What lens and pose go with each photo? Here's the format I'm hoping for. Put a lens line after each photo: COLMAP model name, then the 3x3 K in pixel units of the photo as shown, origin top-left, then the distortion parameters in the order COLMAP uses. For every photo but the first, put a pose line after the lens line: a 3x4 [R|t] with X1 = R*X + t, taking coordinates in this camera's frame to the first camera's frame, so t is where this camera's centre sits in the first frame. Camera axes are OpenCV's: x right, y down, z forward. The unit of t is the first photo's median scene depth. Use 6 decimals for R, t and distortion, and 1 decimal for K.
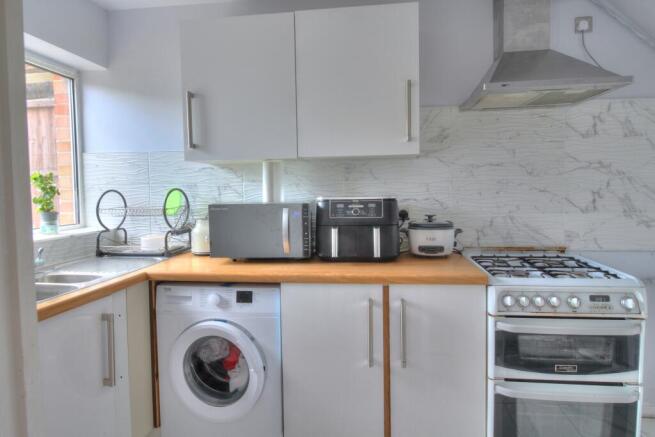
lens RADIAL K [[376.5, 0, 330.4], [0, 376.5, 213.7], [0, 0, 1]] dist [0.004950, -0.012850]
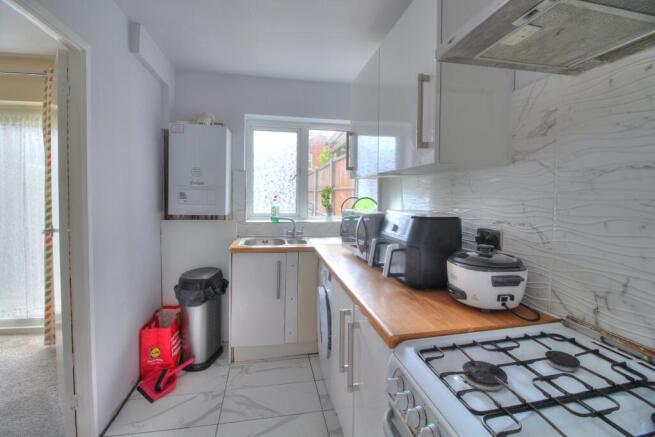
lens RADIAL K [[302.8, 0, 330.2], [0, 302.8, 212.9], [0, 0, 1]] dist [-0.011460, -0.008732]
pose [[0.306458, 0.077644, -0.948712, 0.664222], [-0.080028, 0.995241, 0.055601, -0.062070], [0.948514, 0.058884, 0.311213, 0.521940]]
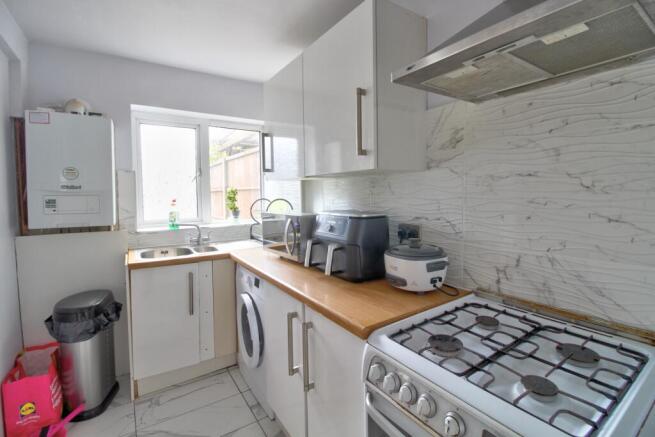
lens RADIAL K [[302.8, 0, 331.5], [0, 302.8, 213.2], [0, 0, 1]] dist [-0.011460, -0.008732]
pose [[0.647251, 0.060366, -0.759883, 0.613999], [-0.050751, 0.998060, 0.036058, -0.064507], [0.760585, 0.015226, 0.649059, 0.405251]]
